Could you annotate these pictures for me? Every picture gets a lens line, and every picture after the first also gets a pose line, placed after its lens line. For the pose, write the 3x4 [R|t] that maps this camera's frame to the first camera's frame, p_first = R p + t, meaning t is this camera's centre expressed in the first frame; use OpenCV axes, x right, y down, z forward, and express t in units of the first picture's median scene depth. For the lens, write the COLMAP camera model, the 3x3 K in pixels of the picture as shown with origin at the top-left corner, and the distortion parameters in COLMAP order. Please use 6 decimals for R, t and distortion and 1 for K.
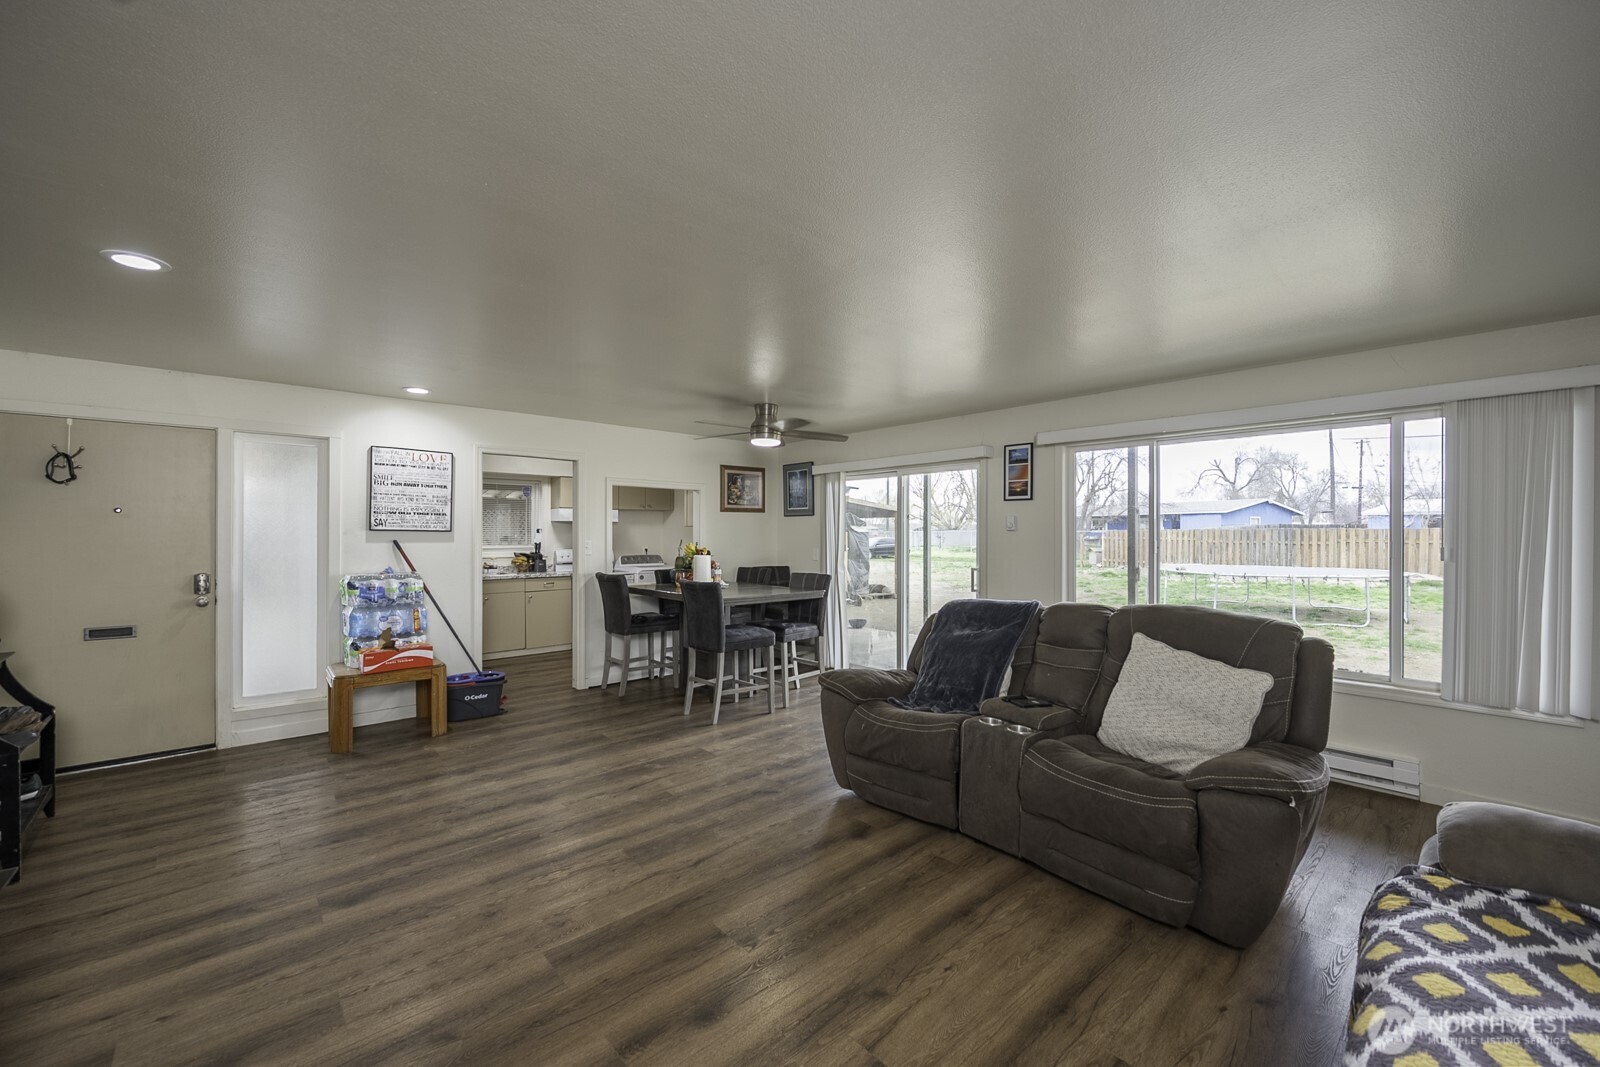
lens RADIAL K [[635.6, 0, 806.3], [0, 635.6, 536.3], [0, 0, 1]] dist [-0.000039, 0.000032]
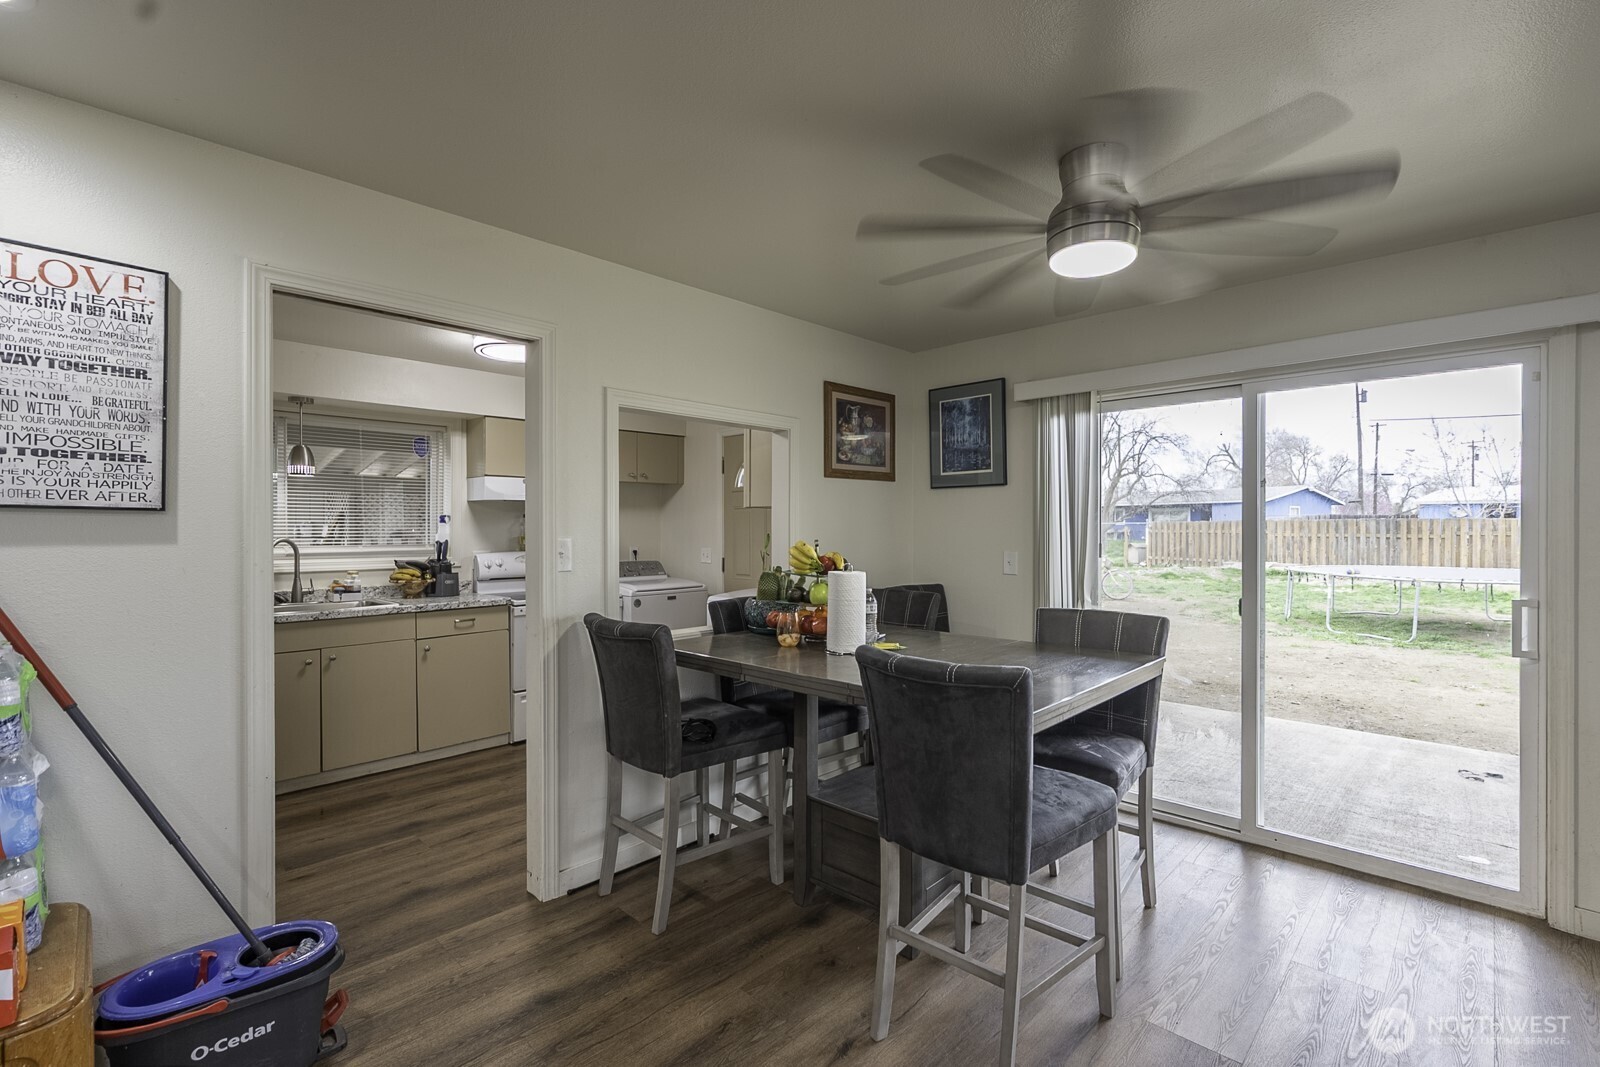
lens RADIAL K [[708.8, 0, 800.0], [0, 708.8, 533.5], [0, 0, 1]] dist [0.003713, 0.000110]
pose [[0.997973, -0.003227, 0.063560, -0.203760], [0.002969, 0.999987, 0.004143, 0.002895], [-0.063573, -0.003946, 0.997969, 0.490874]]
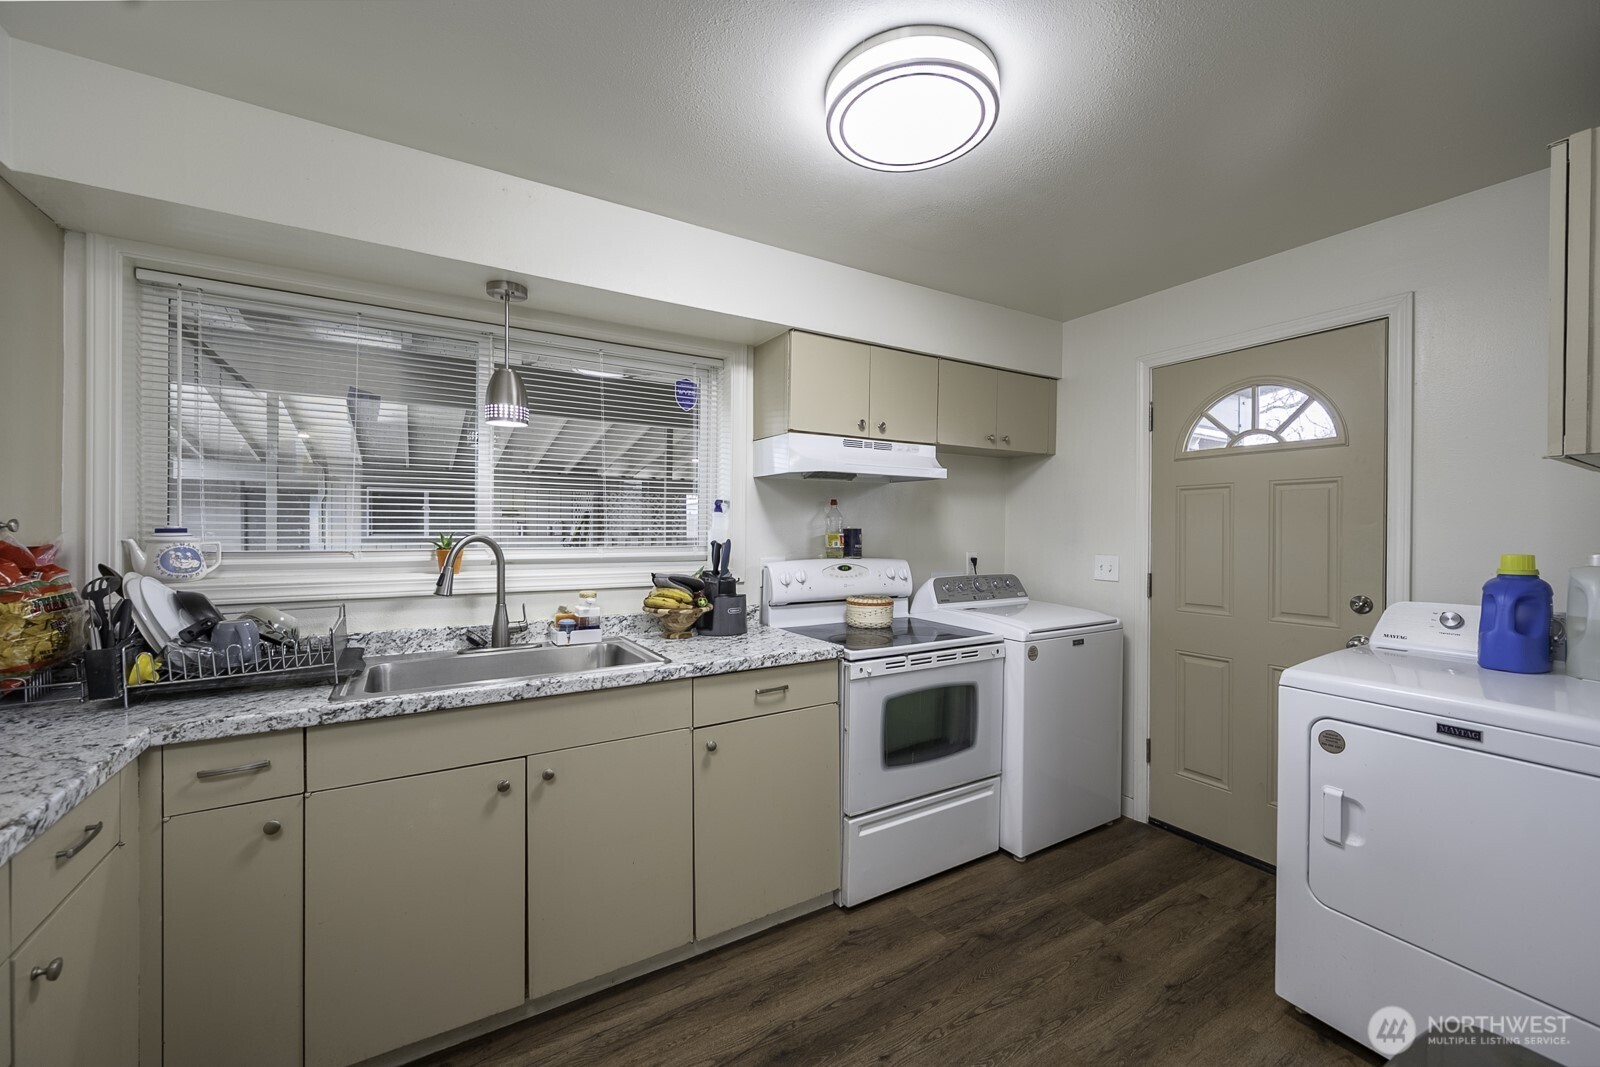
lens RADIAL K [[635.6, 0, 806.3], [0, 635.6, 536.3], [0, 0, 1]] dist [-0.000039, 0.000032]
pose [[0.984223, 0.002200, -0.176922, -0.405052], [-0.001999, 0.999997, 0.001317, 0.008925], [0.176924, -0.000943, 0.984224, 0.868336]]
